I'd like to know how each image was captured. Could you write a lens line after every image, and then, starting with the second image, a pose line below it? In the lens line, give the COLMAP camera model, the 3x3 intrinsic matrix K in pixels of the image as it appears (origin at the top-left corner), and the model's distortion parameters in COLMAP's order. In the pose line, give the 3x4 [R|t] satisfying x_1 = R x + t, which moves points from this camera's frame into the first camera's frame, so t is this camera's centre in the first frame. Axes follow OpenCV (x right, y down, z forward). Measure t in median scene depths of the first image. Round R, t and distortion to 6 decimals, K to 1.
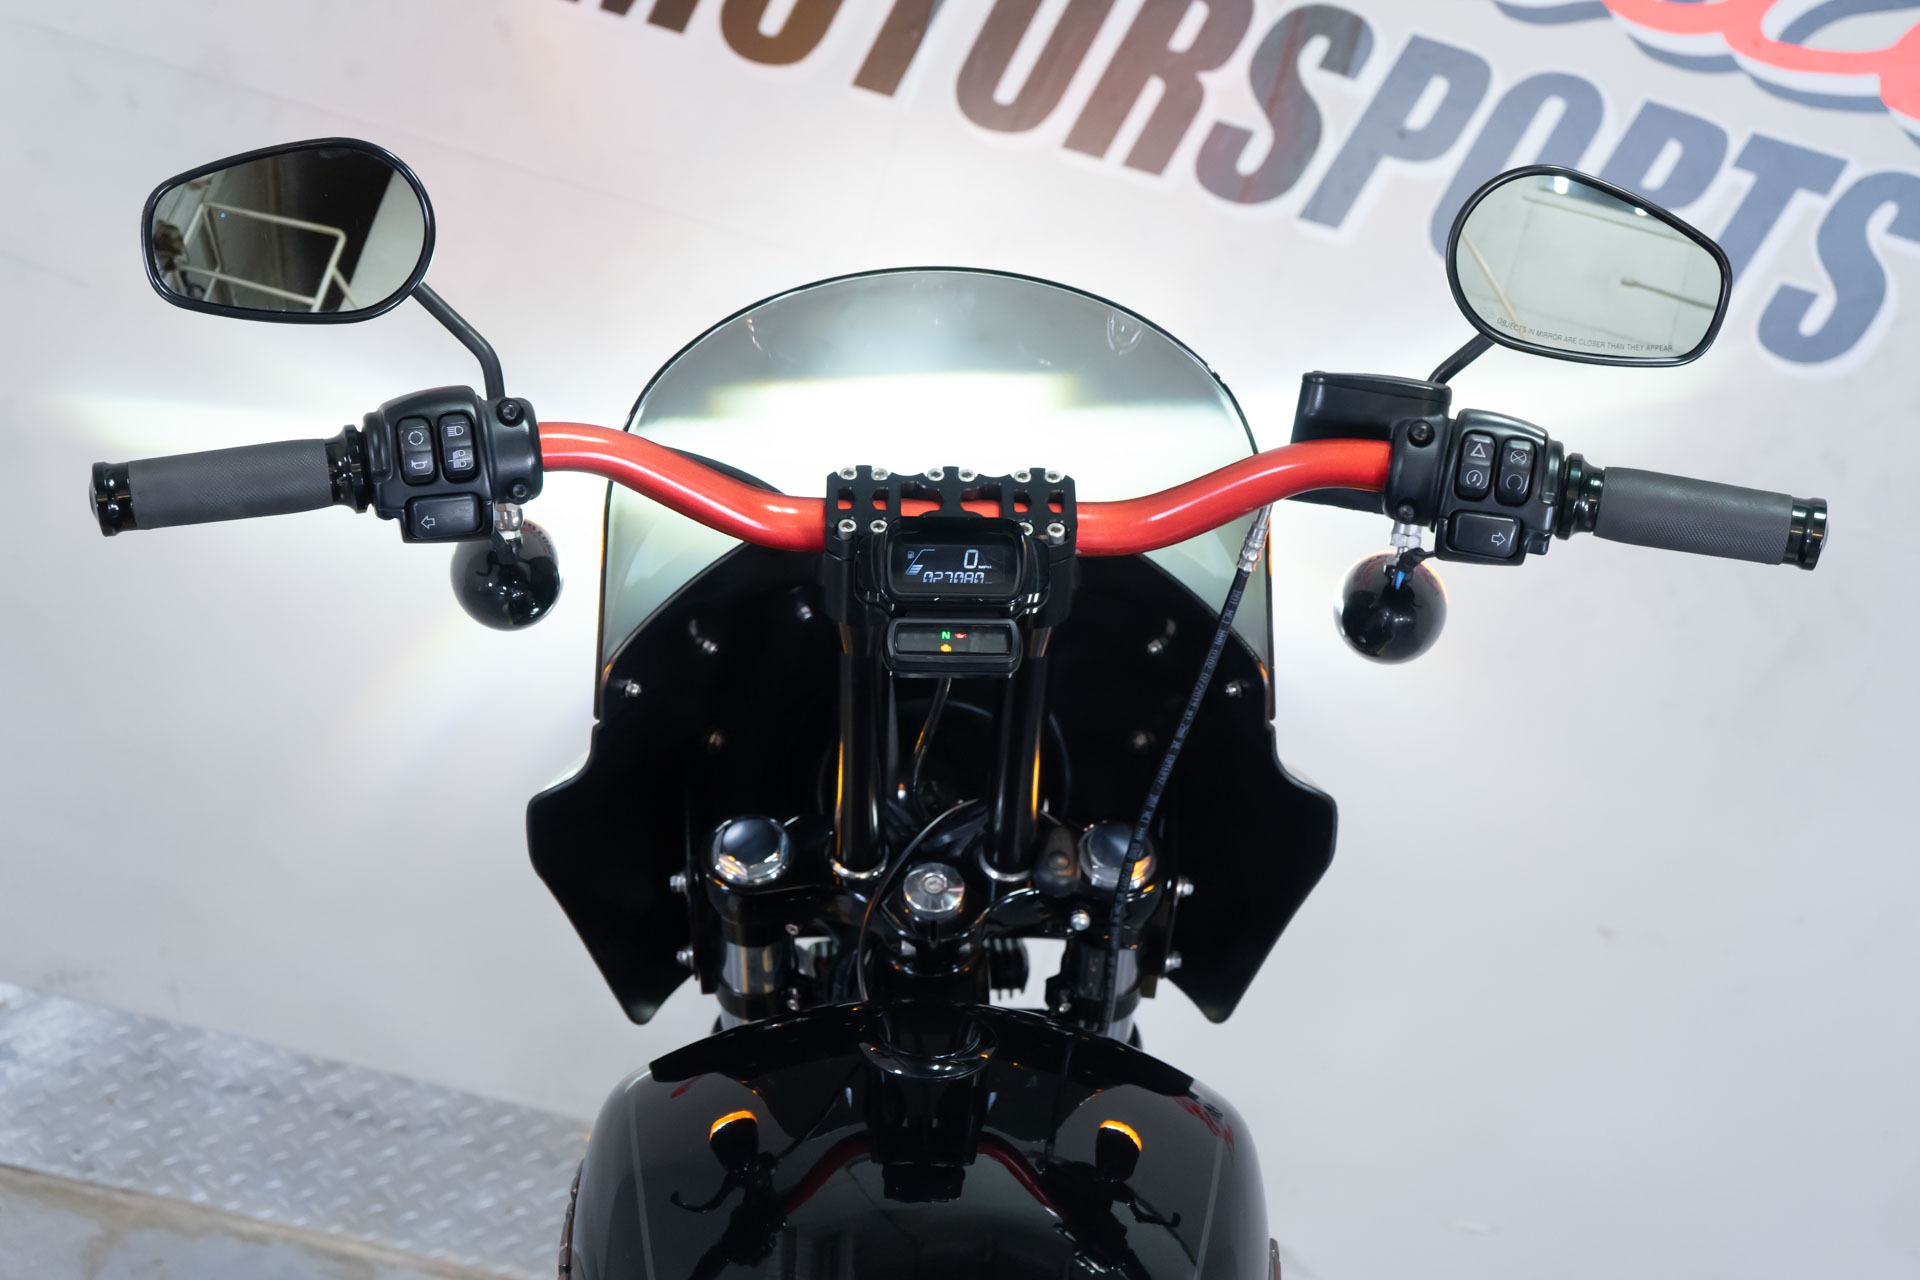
lens RADIAL K [[2409.5, 0, 961.3], [0, 2409.5, 647.7], [0, 0, 1]] dist [0.033456, 0.000000]
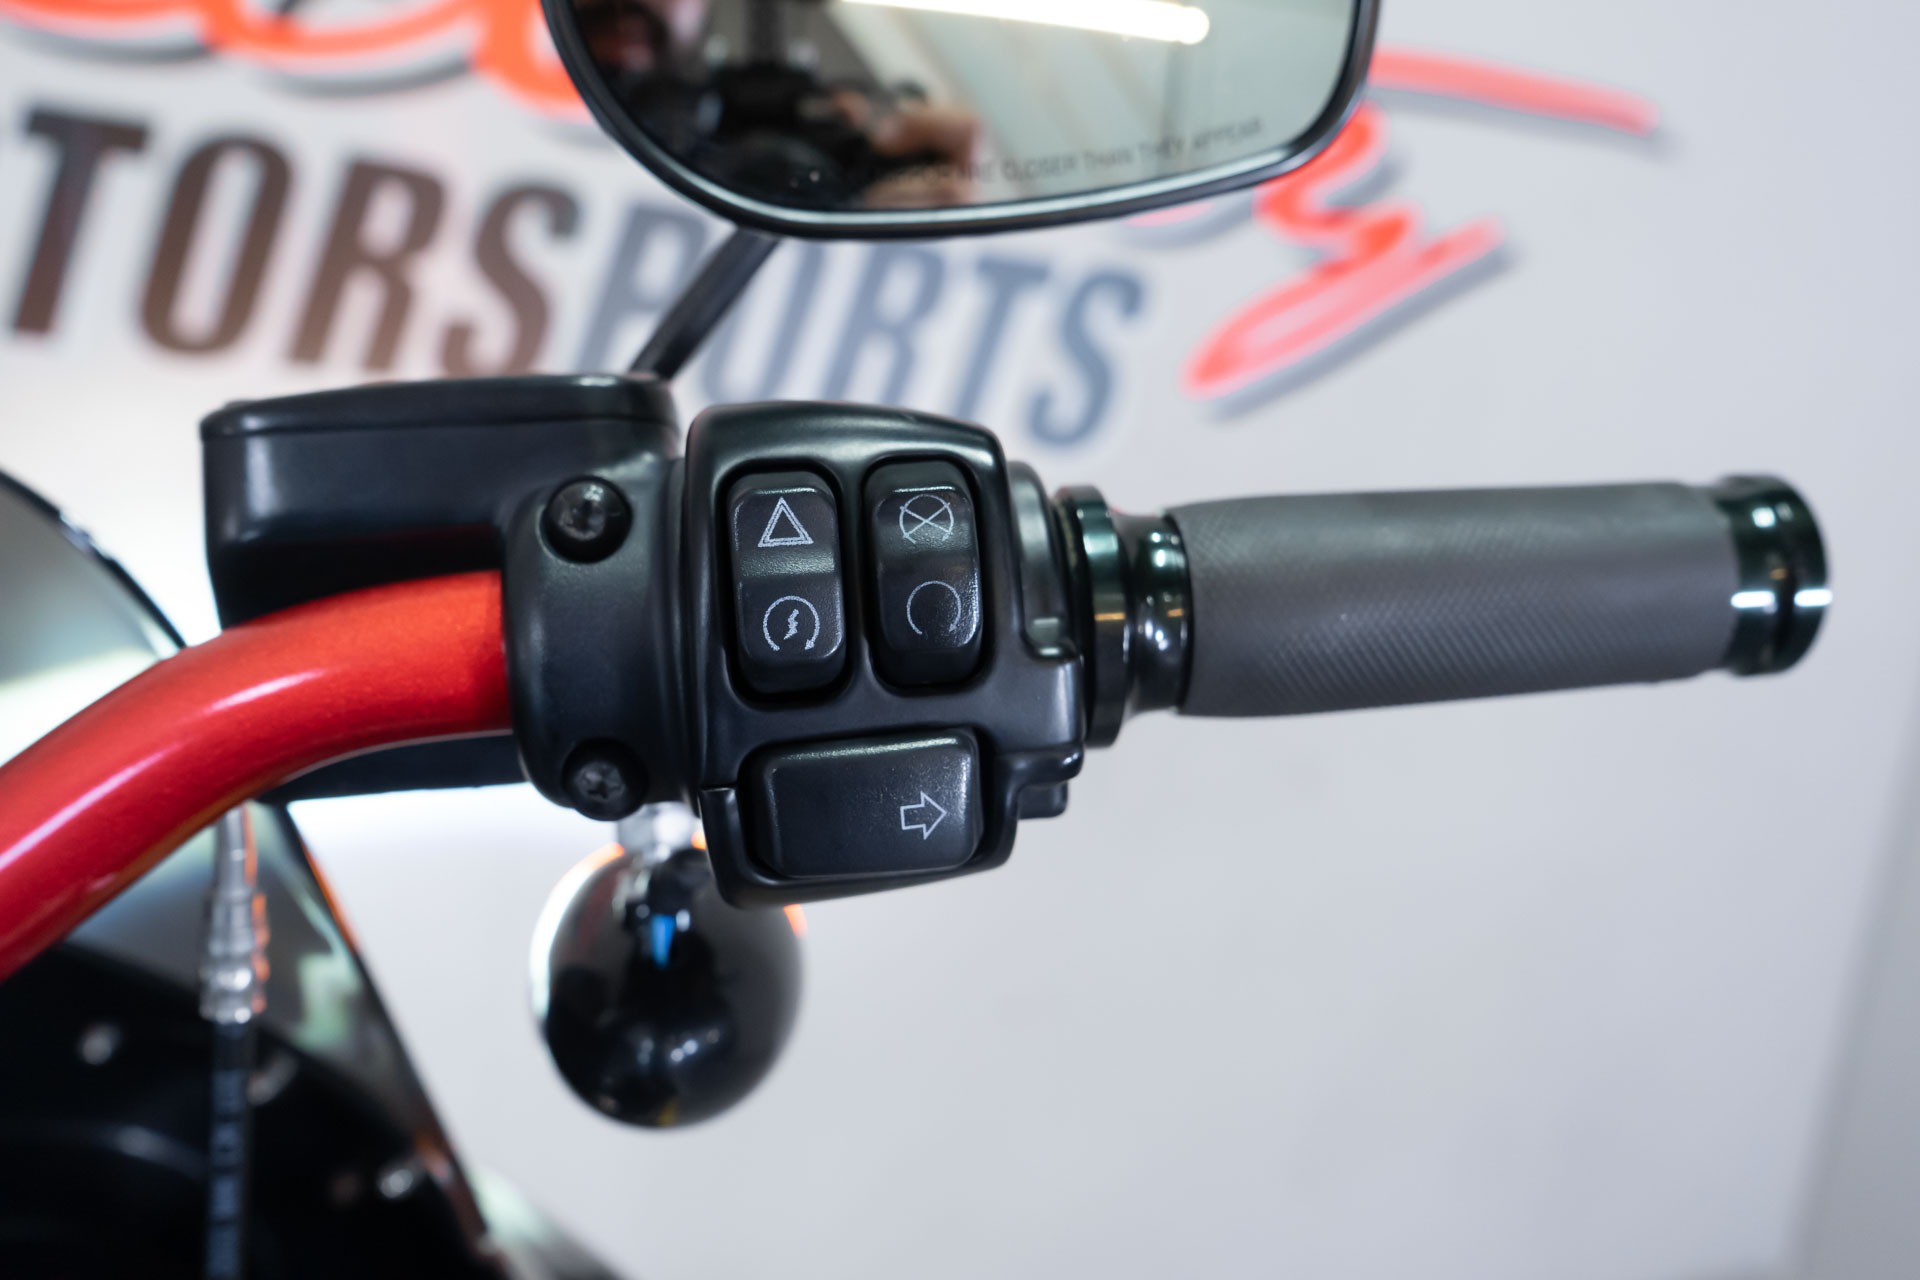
lens RADIAL K [[1621.7, 0, 952.4], [0, 1621.7, 644.2], [0, 0, 1]] dist [0.031754, 0.009808]
pose [[0.930557, -0.215943, 0.295689, 0.141551], [0.236204, 0.971103, -0.034152, -0.046555], [-0.279770, 0.101623, 0.954674, 0.664092]]
